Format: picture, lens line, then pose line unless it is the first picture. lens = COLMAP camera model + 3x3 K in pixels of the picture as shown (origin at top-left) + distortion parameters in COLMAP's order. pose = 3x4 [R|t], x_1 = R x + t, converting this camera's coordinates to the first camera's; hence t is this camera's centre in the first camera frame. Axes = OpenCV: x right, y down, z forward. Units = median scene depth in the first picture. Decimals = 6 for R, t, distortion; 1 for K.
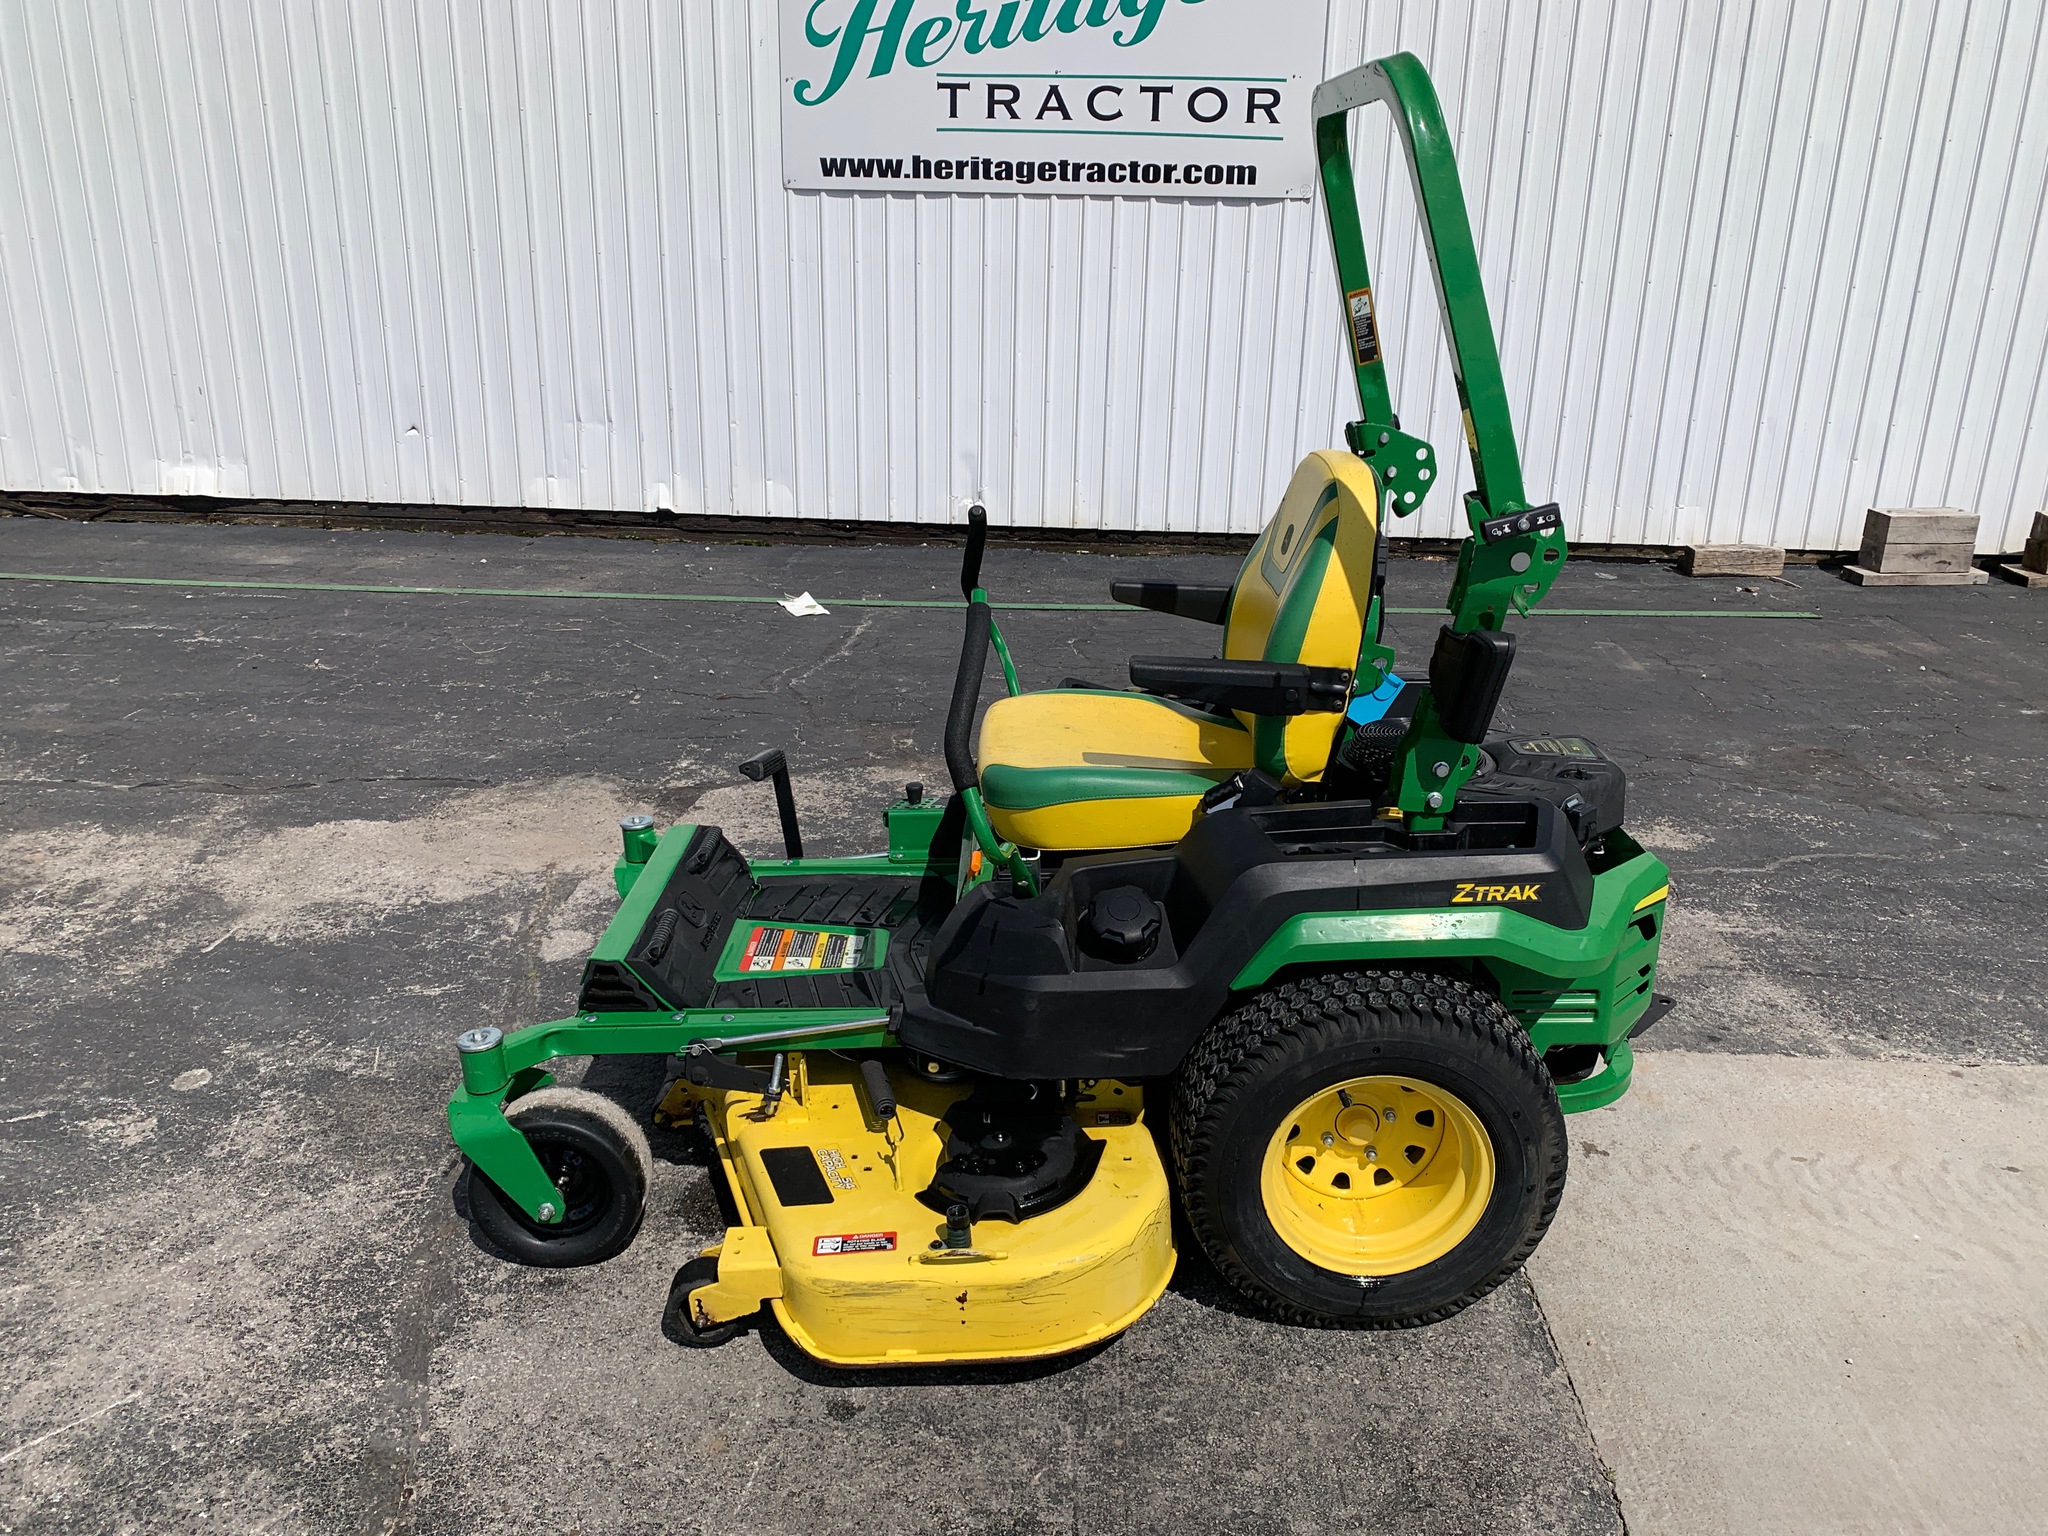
lens RADIAL K [[1571.9, 0, 1027.8], [0, 1571.9, 759.8], [0, 0, 1]] dist [0.010455, 0.005382]
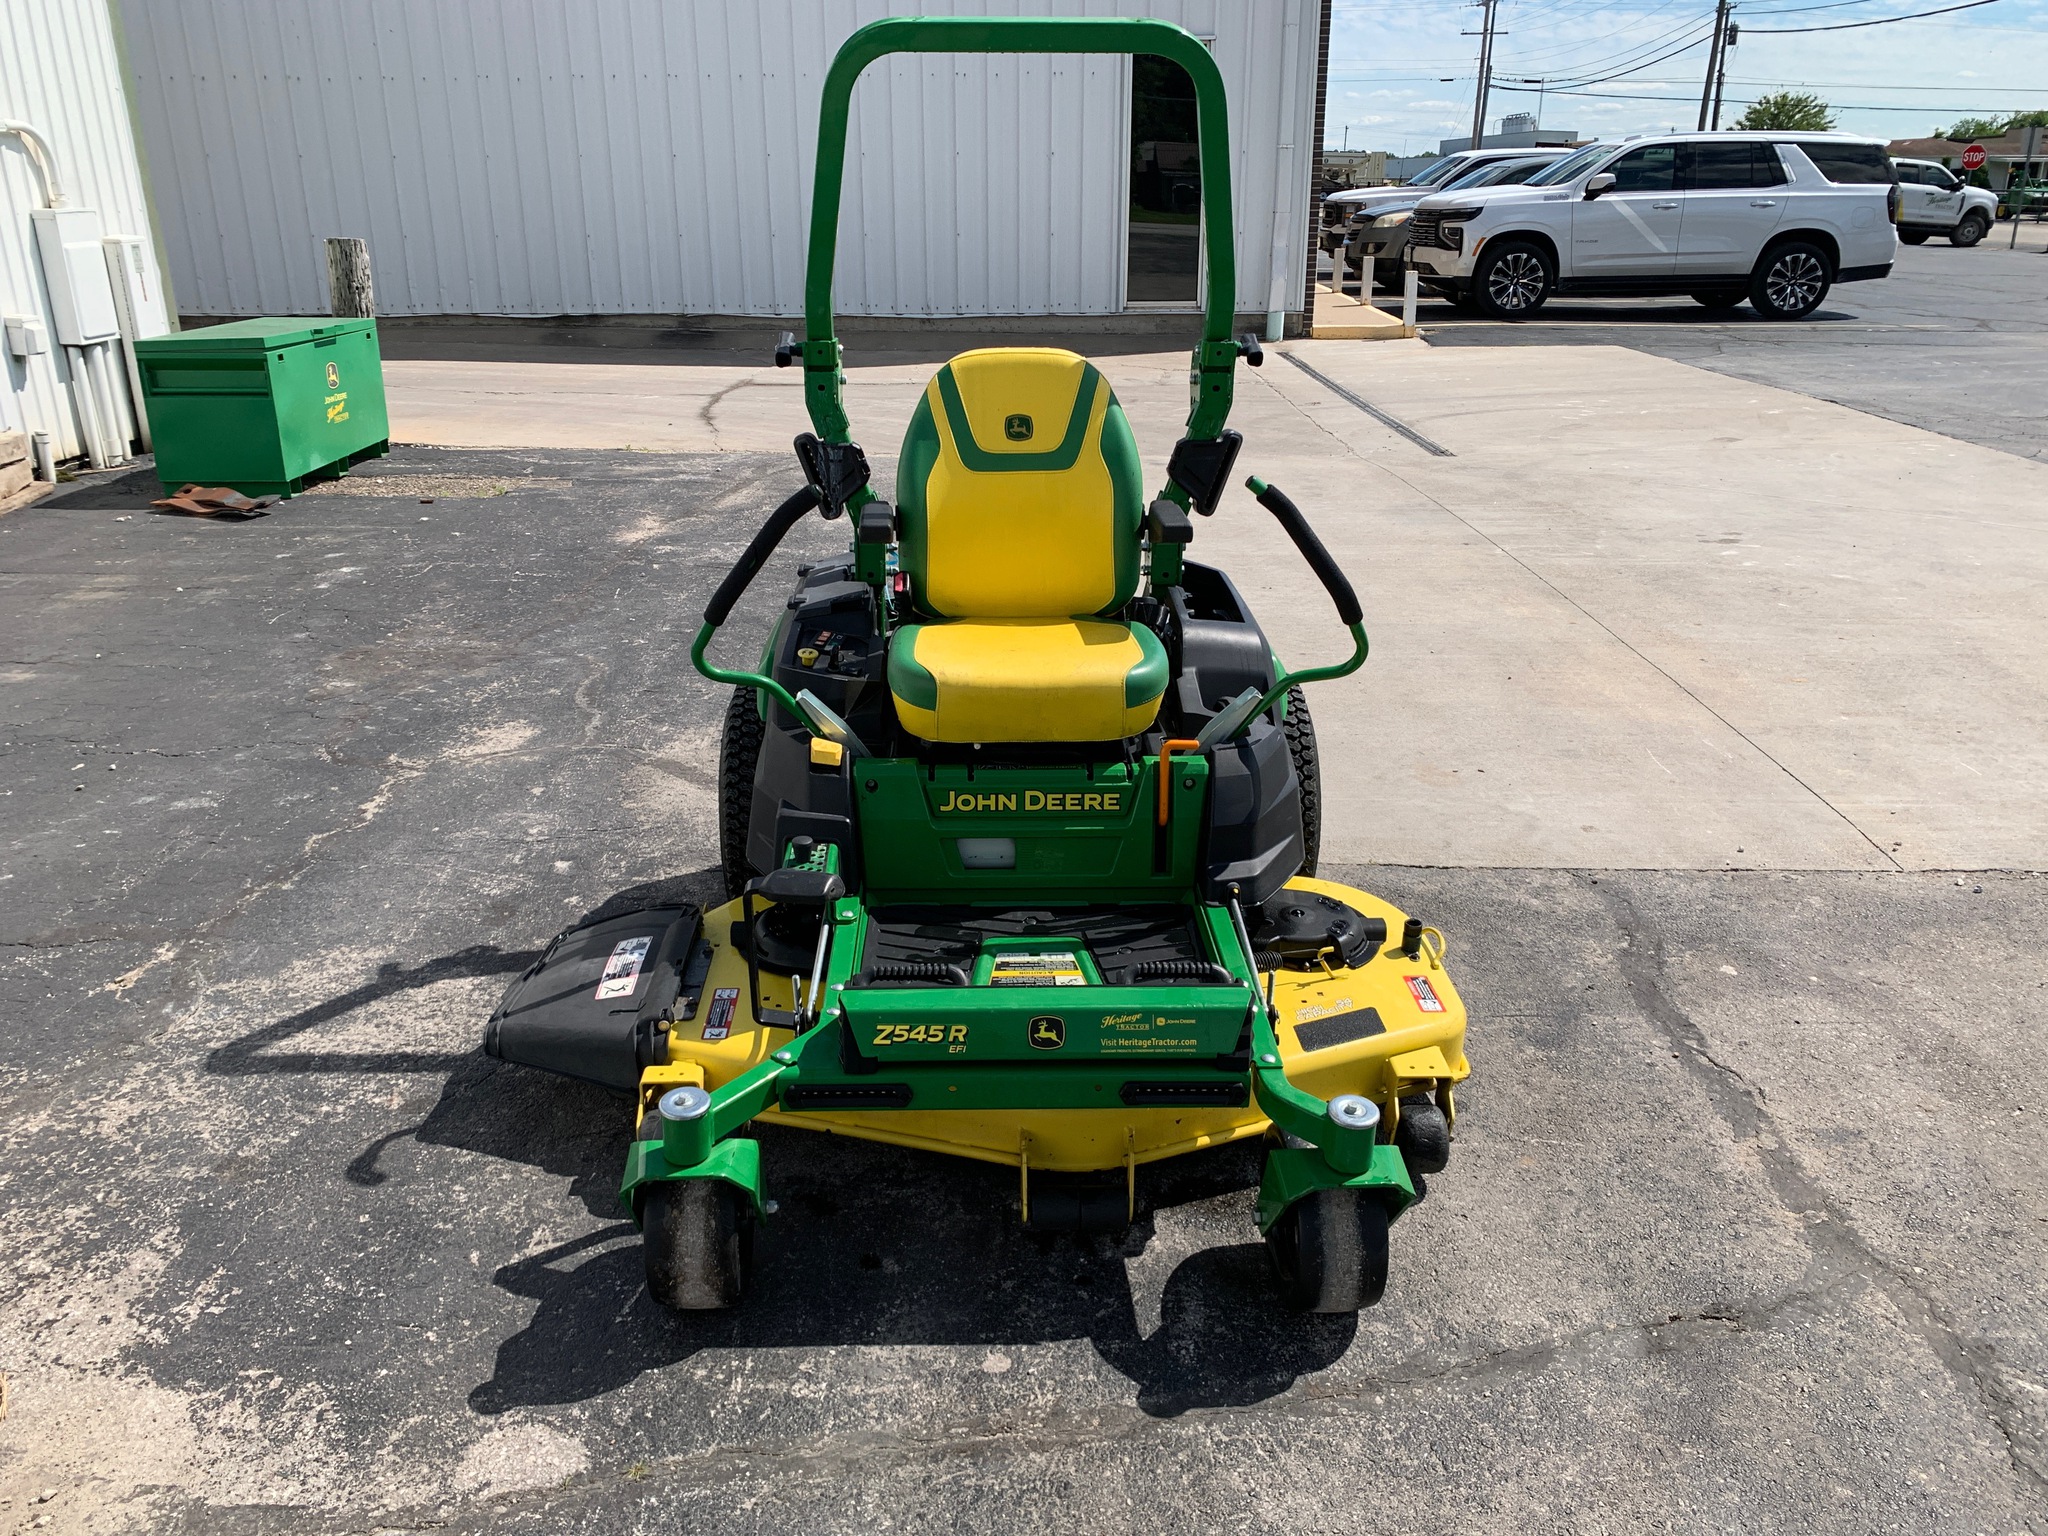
lens RADIAL K [[1581.1, 0, 1005.2], [0, 1581.1, 765.7], [0, 0, 1]] dist [0.019420, -0.010864]
pose [[-0.027670, -0.366647, 0.929949, -0.375159], [0.324219, 0.876720, 0.355308, -0.125264], [-0.945577, 0.311339, 0.094615, 0.358370]]
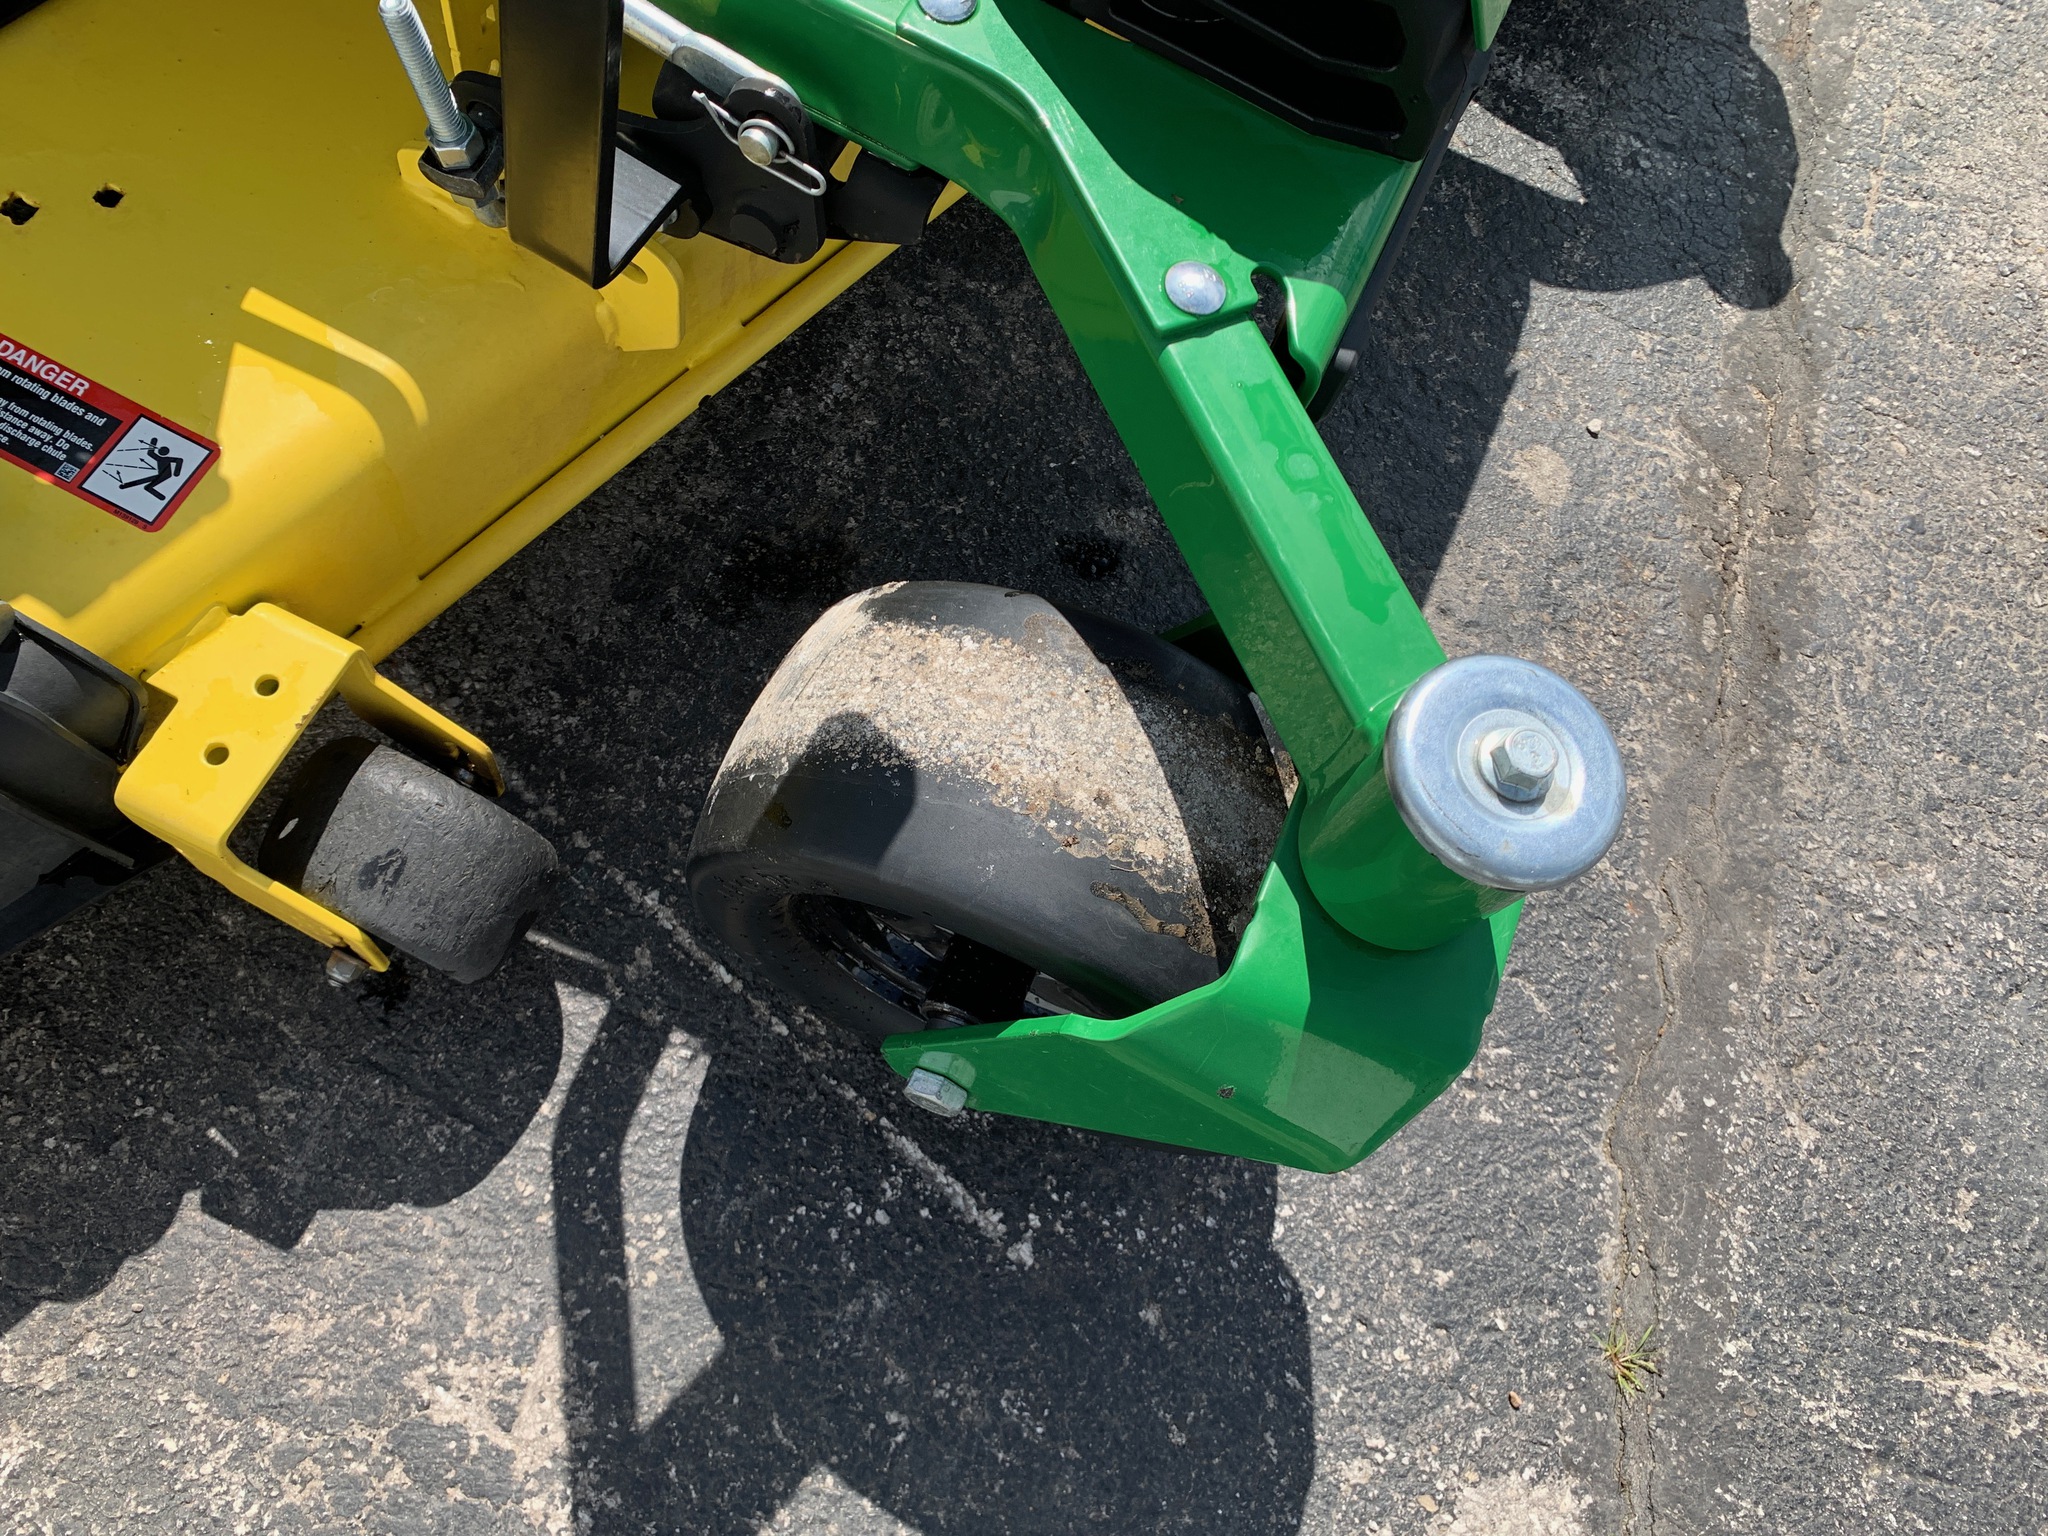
lens RADIAL K [[1551.2, 0, 976.3], [0, 1551.2, 750.2], [0, 0, 1]] dist [0.004367, -0.000562]
pose [[-0.895820, -0.443875, 0.021939, -0.097187], [-0.006679, 0.062808, 0.998003, -0.041634], [-0.444367, 0.893885, -0.059229, 0.476708]]
